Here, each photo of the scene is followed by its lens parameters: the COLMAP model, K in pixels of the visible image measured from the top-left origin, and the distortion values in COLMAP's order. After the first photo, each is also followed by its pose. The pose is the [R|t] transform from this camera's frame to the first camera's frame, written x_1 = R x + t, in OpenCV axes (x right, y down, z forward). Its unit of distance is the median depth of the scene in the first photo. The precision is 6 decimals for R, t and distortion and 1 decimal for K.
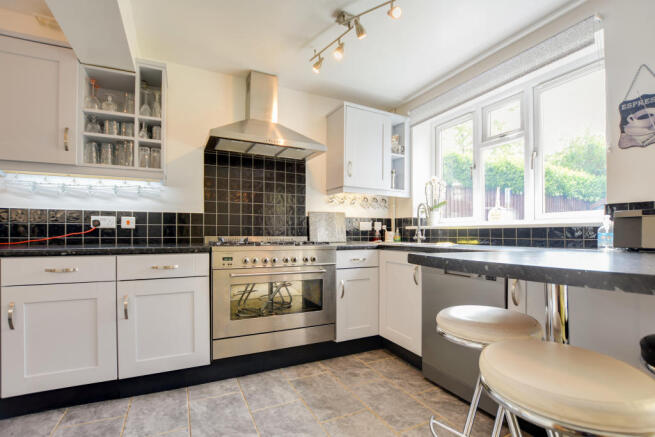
lens RADIAL K [[310.3, 0, 326.7], [0, 310.3, 232.2], [0, 0, 1]] dist [-0.002520, -0.000284]
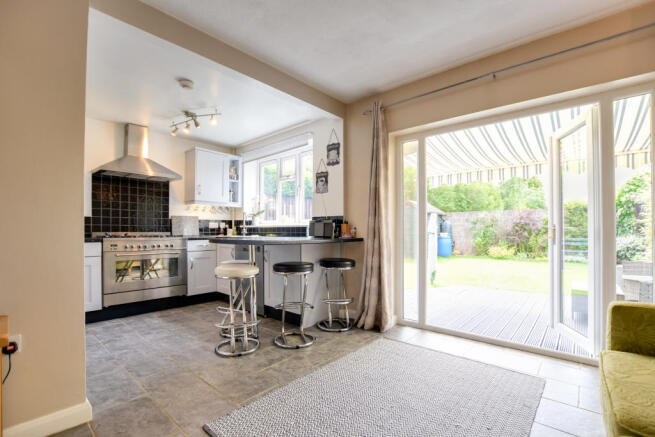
lens RADIAL K [[296.8, 0, 317.6], [0, 296.8, 226.6], [0, 0, 1]] dist [-0.015524, -0.000128]
pose [[0.936014, 0.000668, 0.351962, 0.108661], [0.001758, 0.999977, -0.006573, -0.002735], [-0.351958, 0.006772, 0.935991, -0.636178]]
